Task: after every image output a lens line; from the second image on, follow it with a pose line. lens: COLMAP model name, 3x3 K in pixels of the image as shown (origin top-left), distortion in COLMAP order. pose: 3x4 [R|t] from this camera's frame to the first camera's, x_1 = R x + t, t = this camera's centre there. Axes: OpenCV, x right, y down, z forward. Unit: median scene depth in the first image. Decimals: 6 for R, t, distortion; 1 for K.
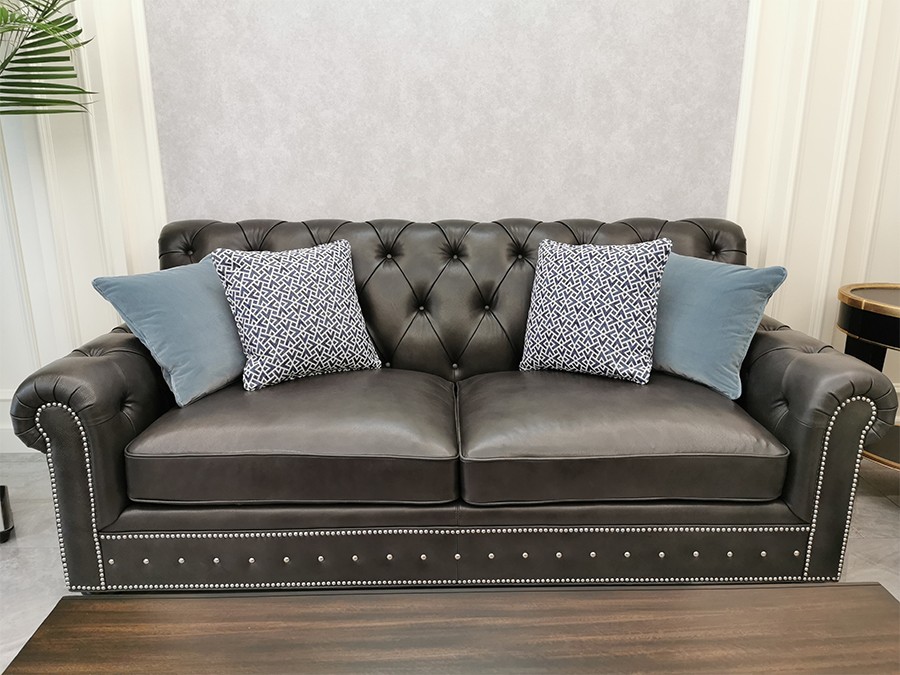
lens RADIAL K [[689.7, 0, 448.9], [0, 689.7, 335.4], [0, 0, 1]] dist [0.078319, -0.110079]
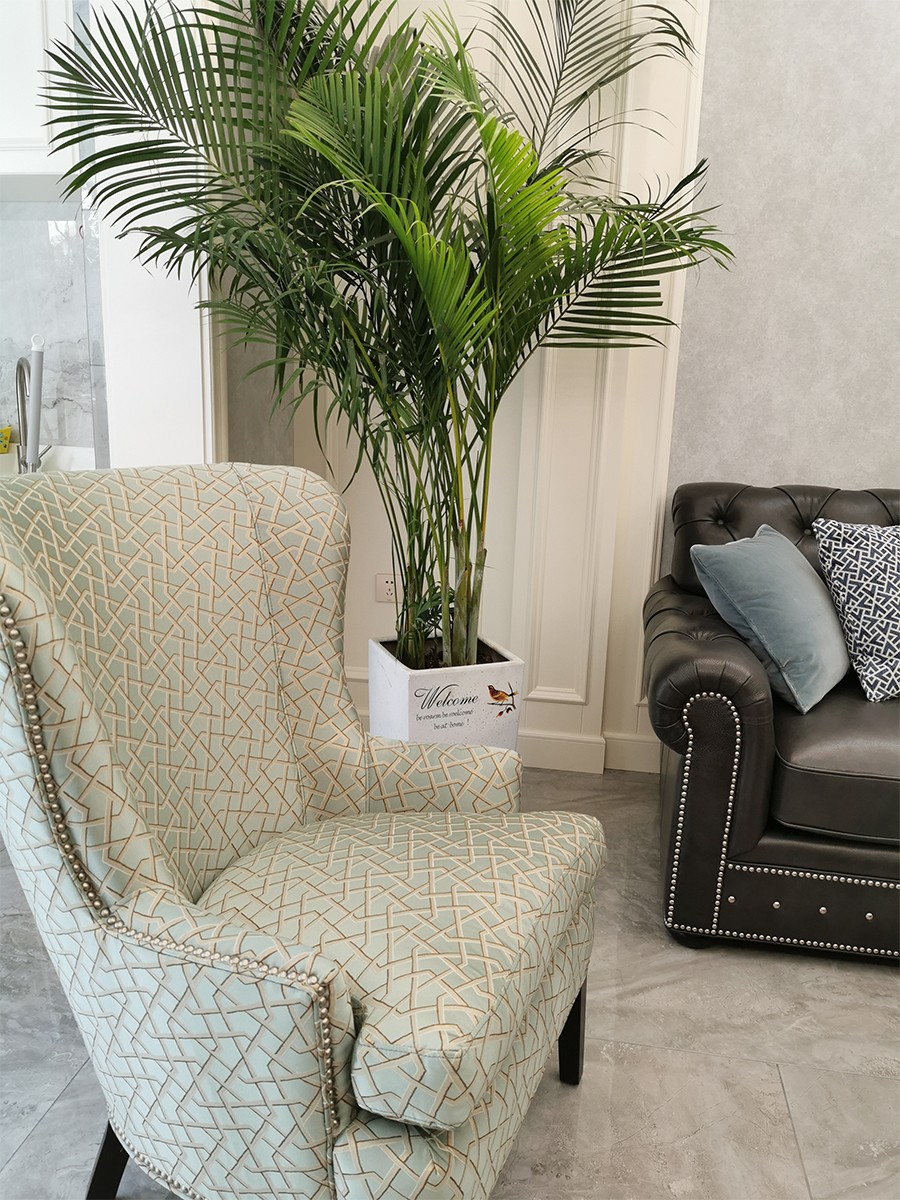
lens RADIAL K [[919.6, 0, 447.9], [0, 919.6, 594.0], [0, 0, 1]] dist [0.078319, -0.110079]
pose [[0.981427, 0.071590, -0.177975, -0.484612], [-0.082683, 0.995018, -0.055706, 0.047811], [0.173100, 0.069387, 0.982457, -0.092180]]
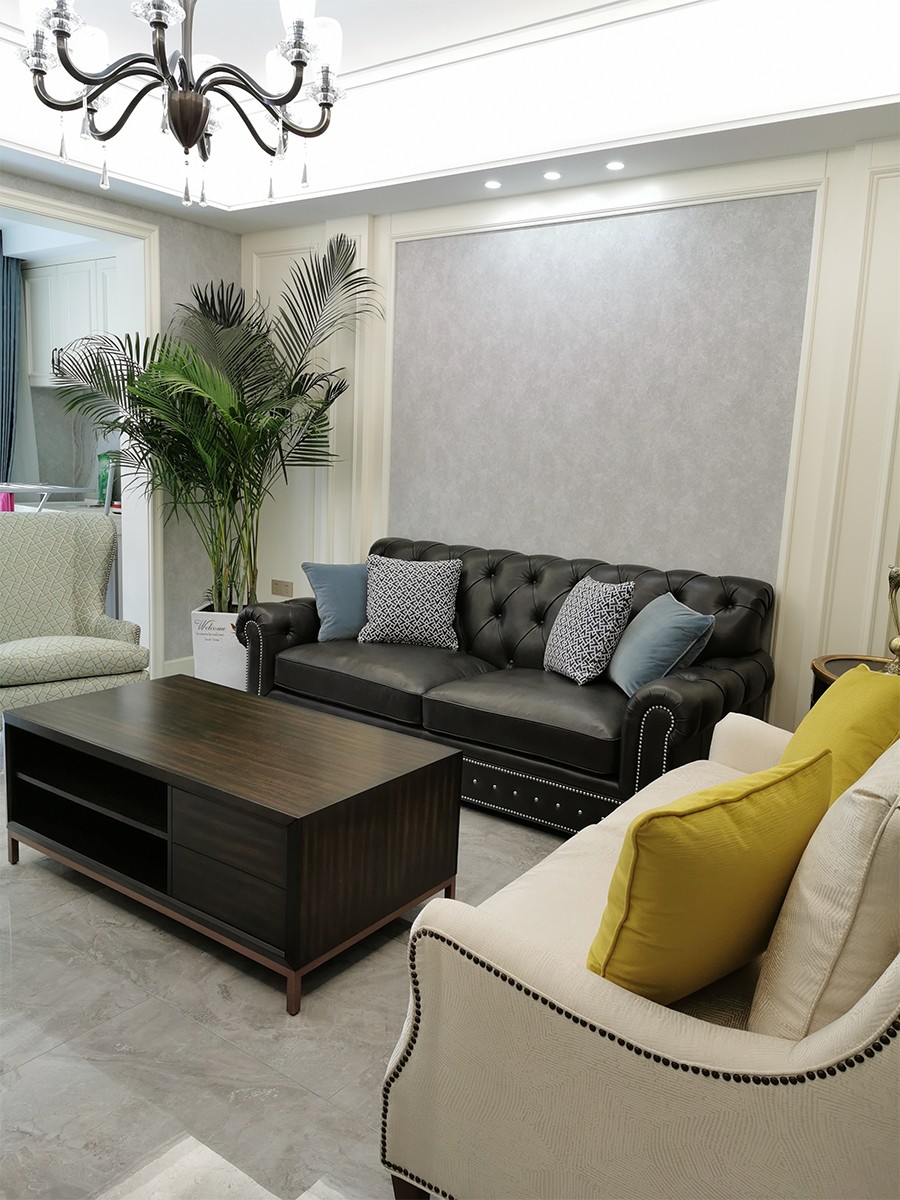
lens RADIAL K [[973.8, 0, 428.6], [0, 973.8, 596.2], [0, 0, 1]] dist [0.050492, 0.003792]
pose [[0.776874, 0.128434, -0.616418, 1.004354], [-0.205873, 0.976981, -0.055903, 0.057403], [0.595048, 0.170333, 0.785432, -0.569867]]
